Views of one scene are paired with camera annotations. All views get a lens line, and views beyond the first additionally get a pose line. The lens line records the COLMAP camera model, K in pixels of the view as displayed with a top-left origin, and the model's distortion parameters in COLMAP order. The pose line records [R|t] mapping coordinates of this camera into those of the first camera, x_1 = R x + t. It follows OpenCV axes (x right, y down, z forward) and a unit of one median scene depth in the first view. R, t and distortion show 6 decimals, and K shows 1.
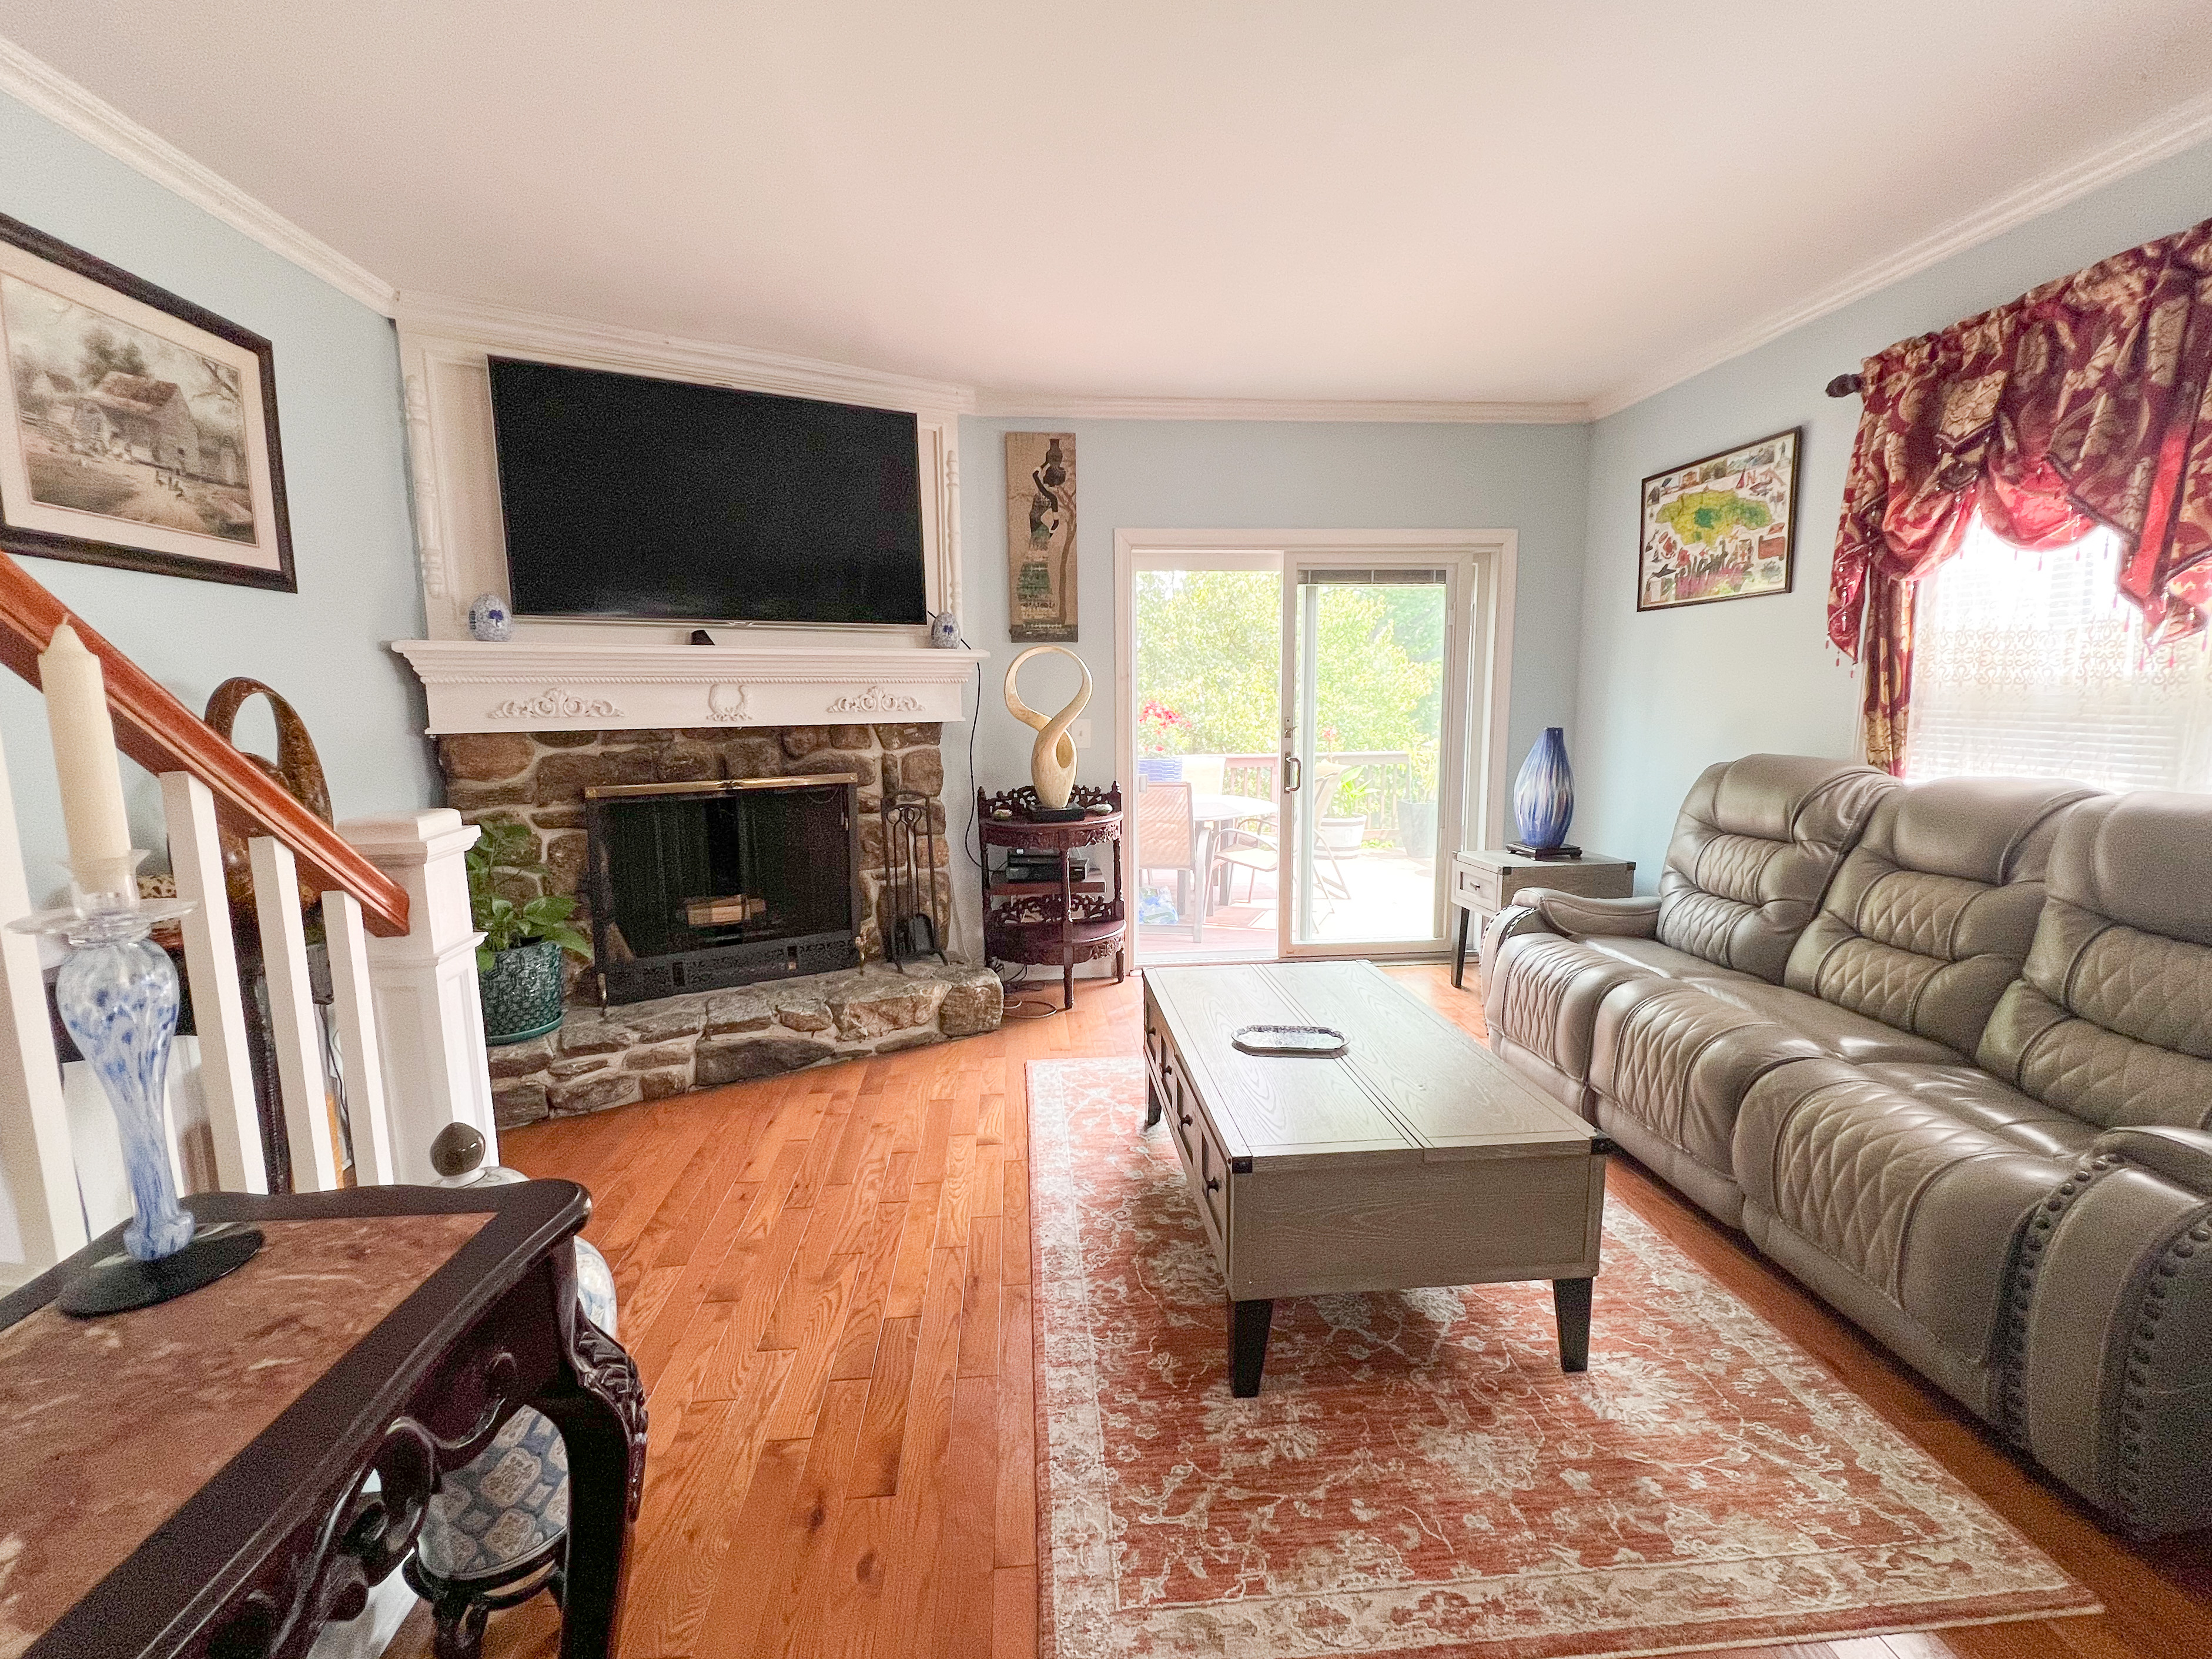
lens RADIAL K [[929.9, 0, 1089.1], [0, 929.9, 824.8], [0, 0, 1]] dist [0.001228, 0.000072]
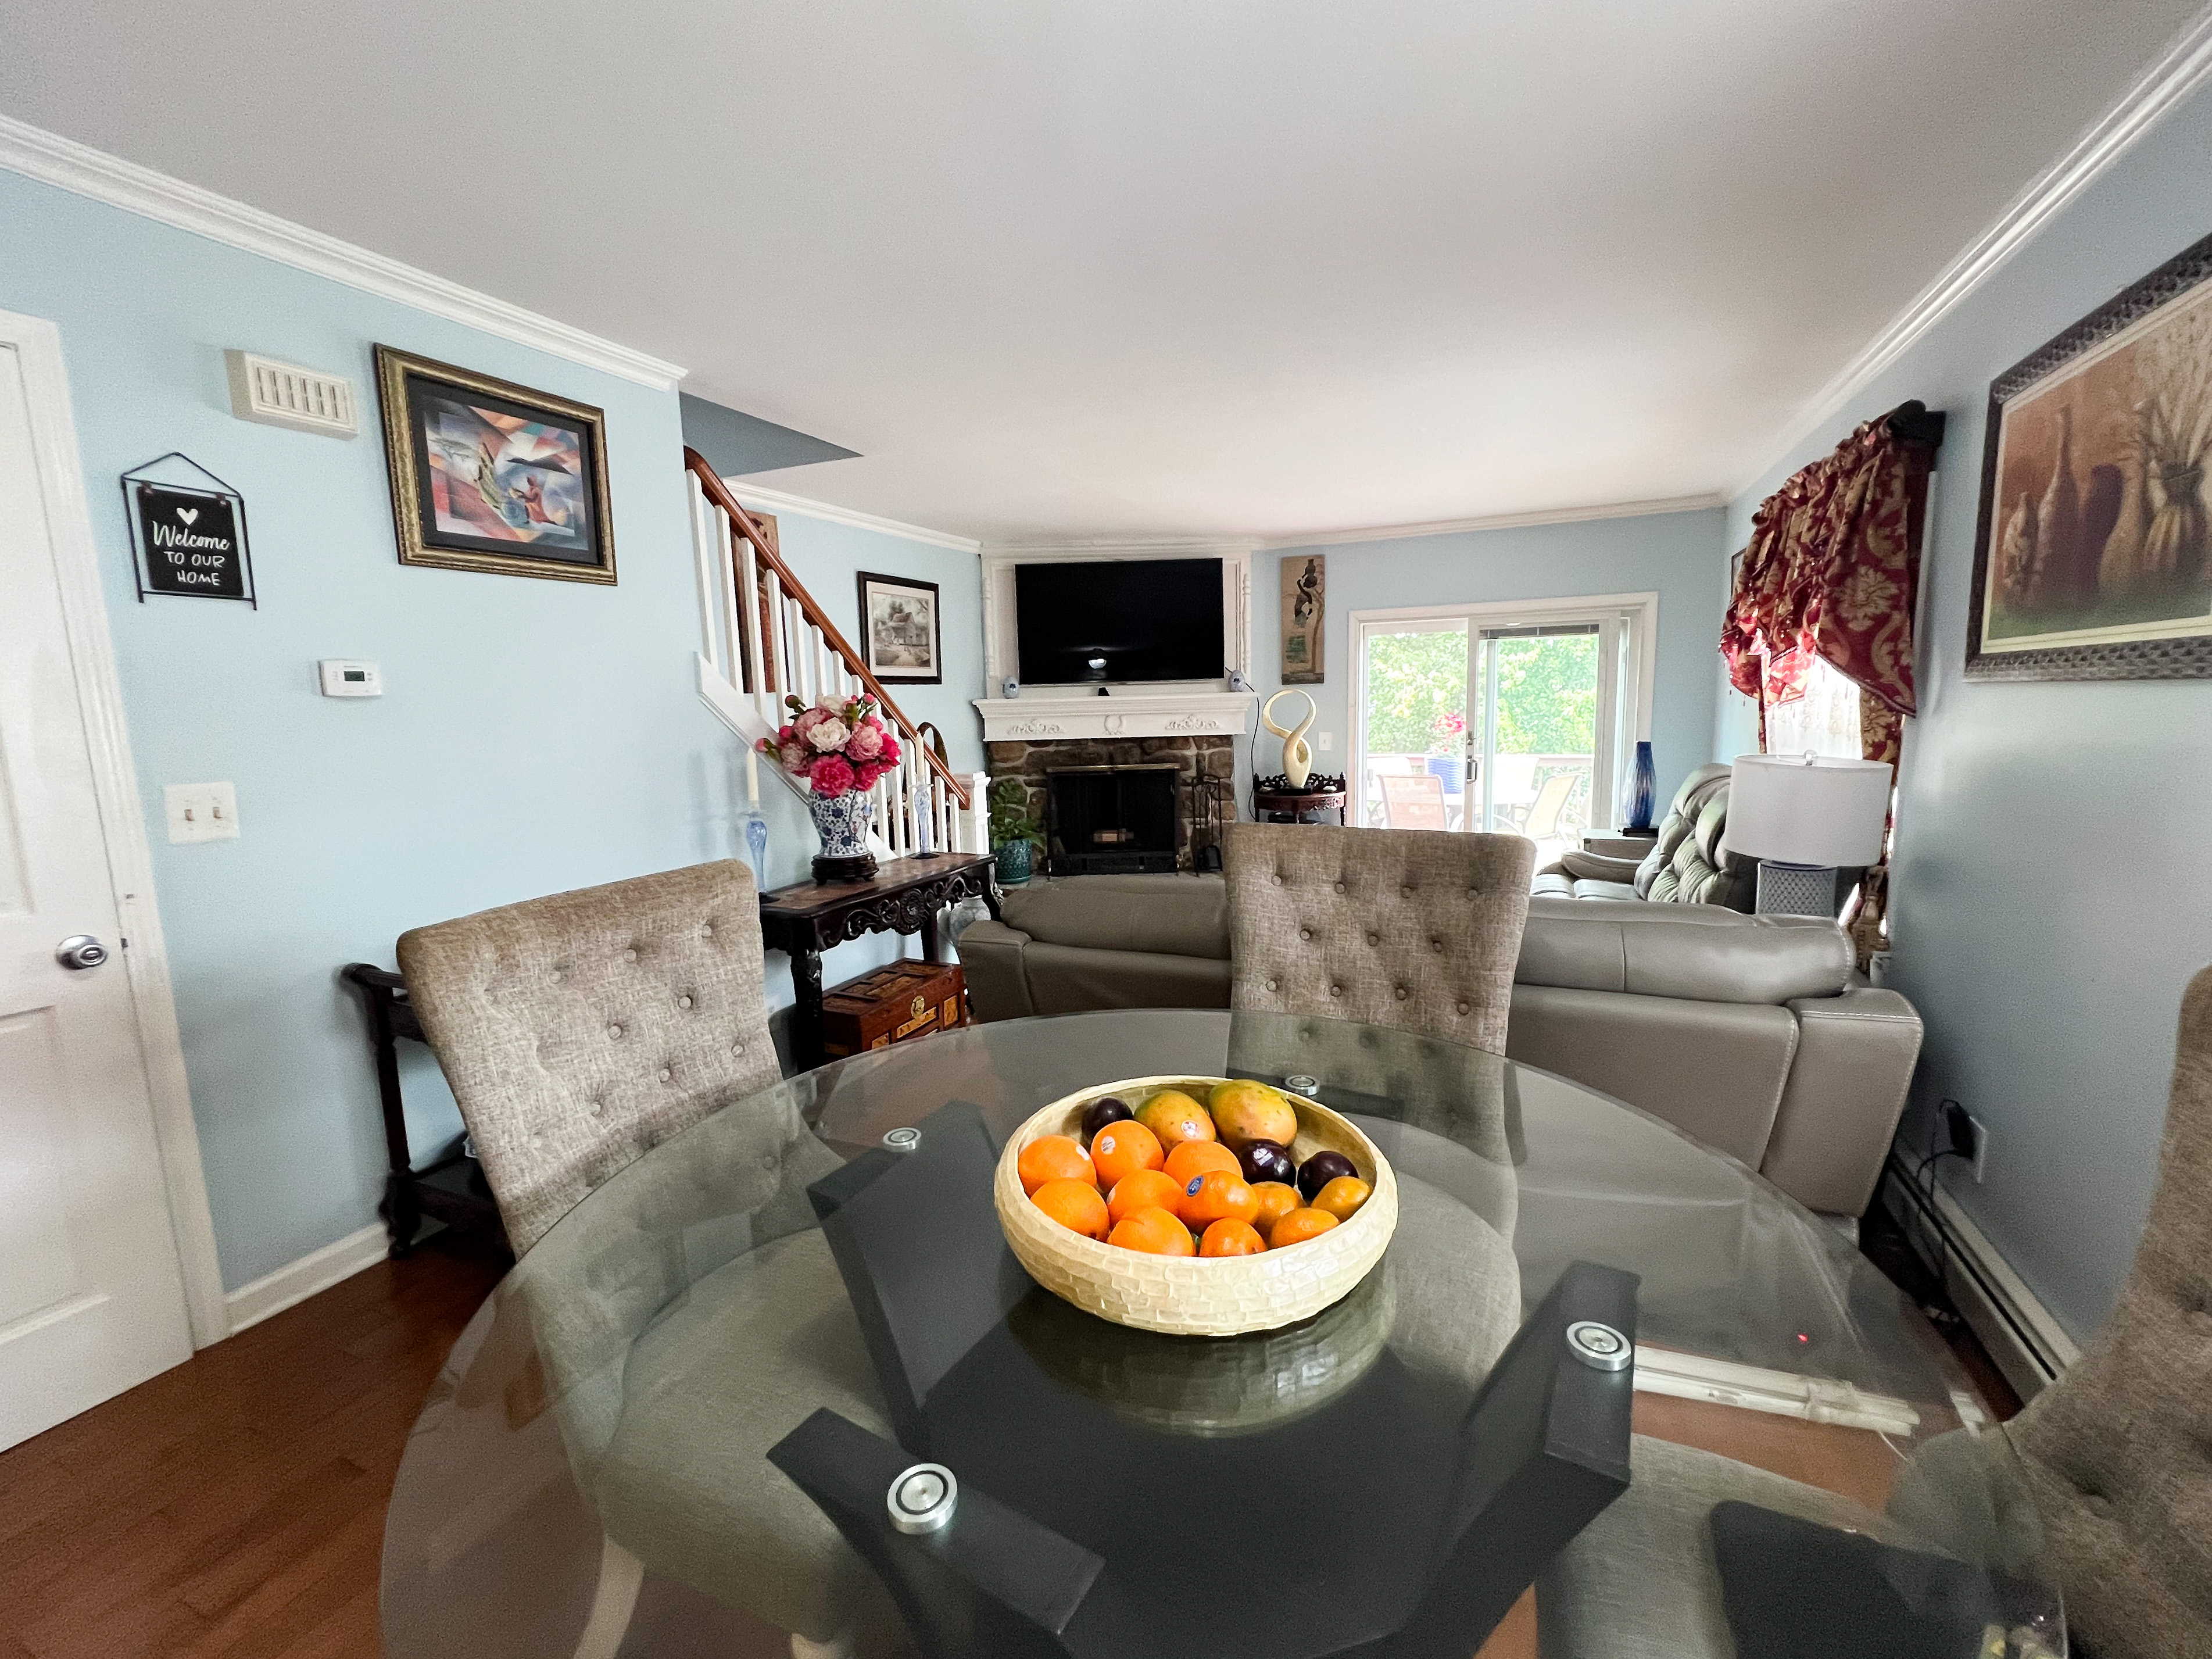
lens RADIAL K [[896.1, 0, 1104.6], [0, 896.1, 824.4], [0, 0, 1]] dist [0.001051, 0.000088]
pose [[0.876356, 0.053073, -0.478730, 0.487867], [-0.048779, 0.998580, 0.021410, 0.034365], [0.479187, 0.004590, 0.877701, -0.625578]]
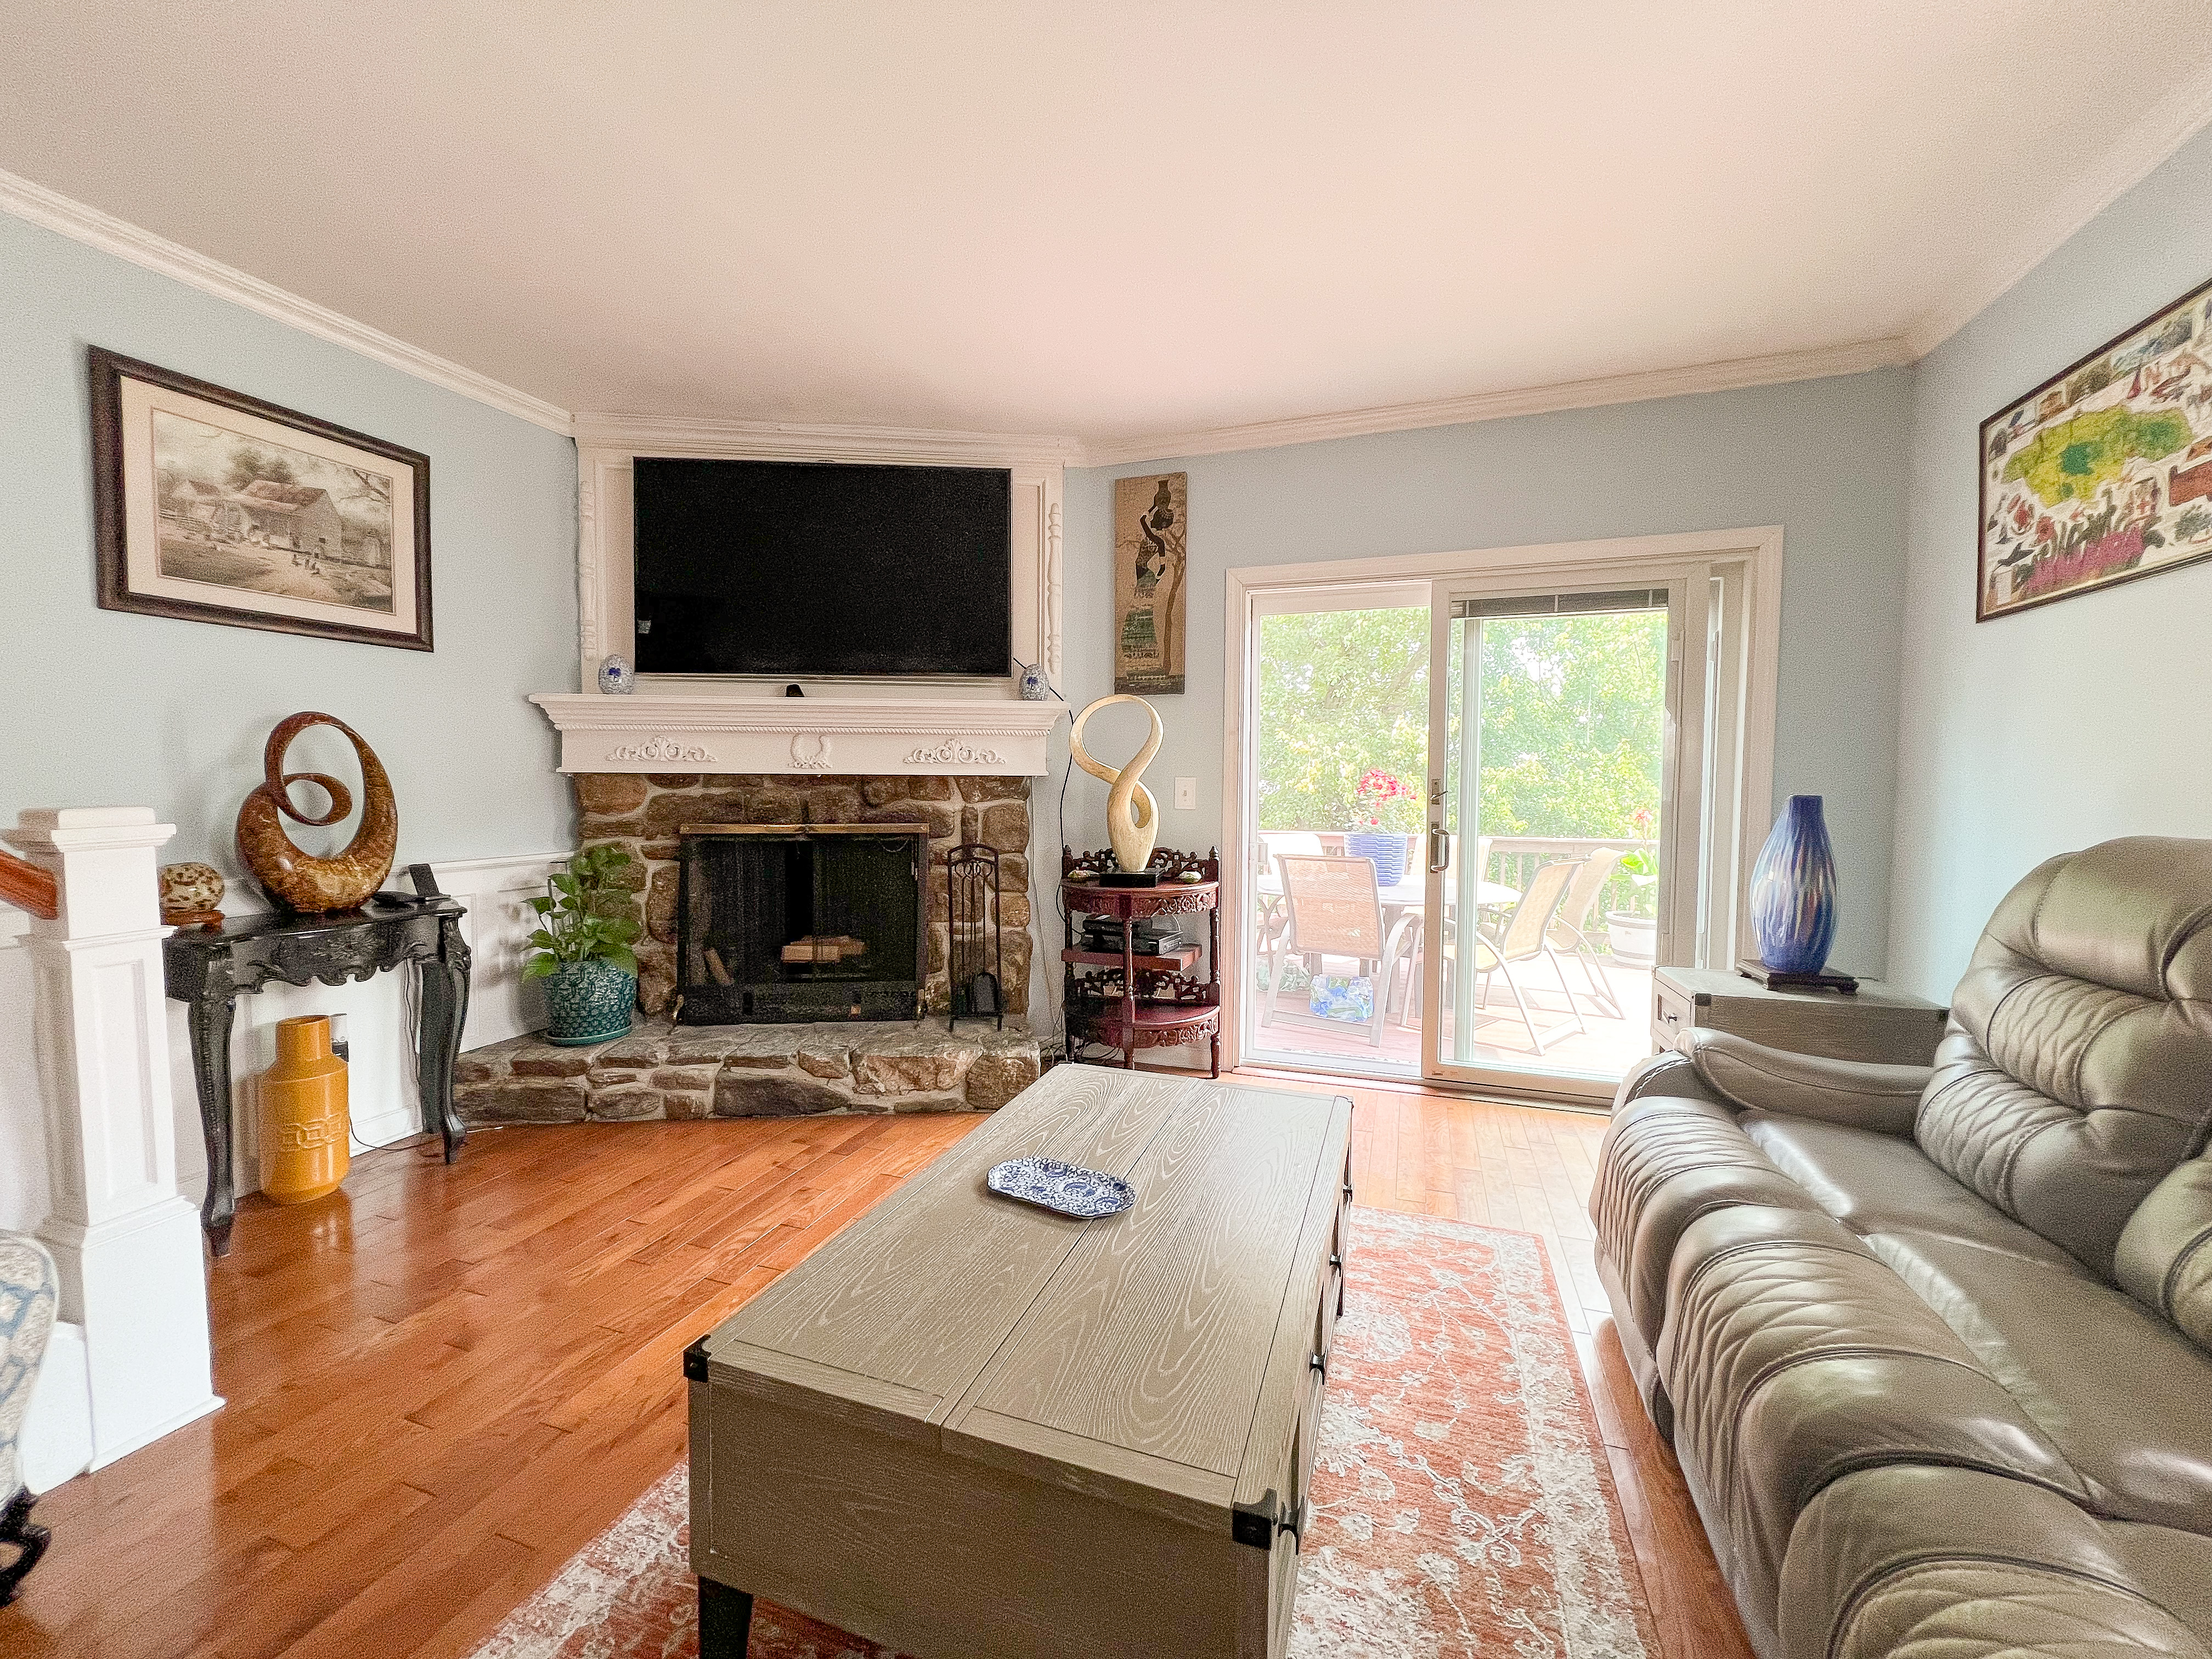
lens RADIAL K [[869.7, 0, 1093.4], [0, 869.7, 827.6], [0, 0, 1]] dist [-0.000039, 0.000227]
pose [[0.912207, 0.037621, -0.407998, 0.314855], [-0.071461, 0.995122, -0.068015, -0.000842], [0.403449, 0.091200, 0.910446, 0.236488]]
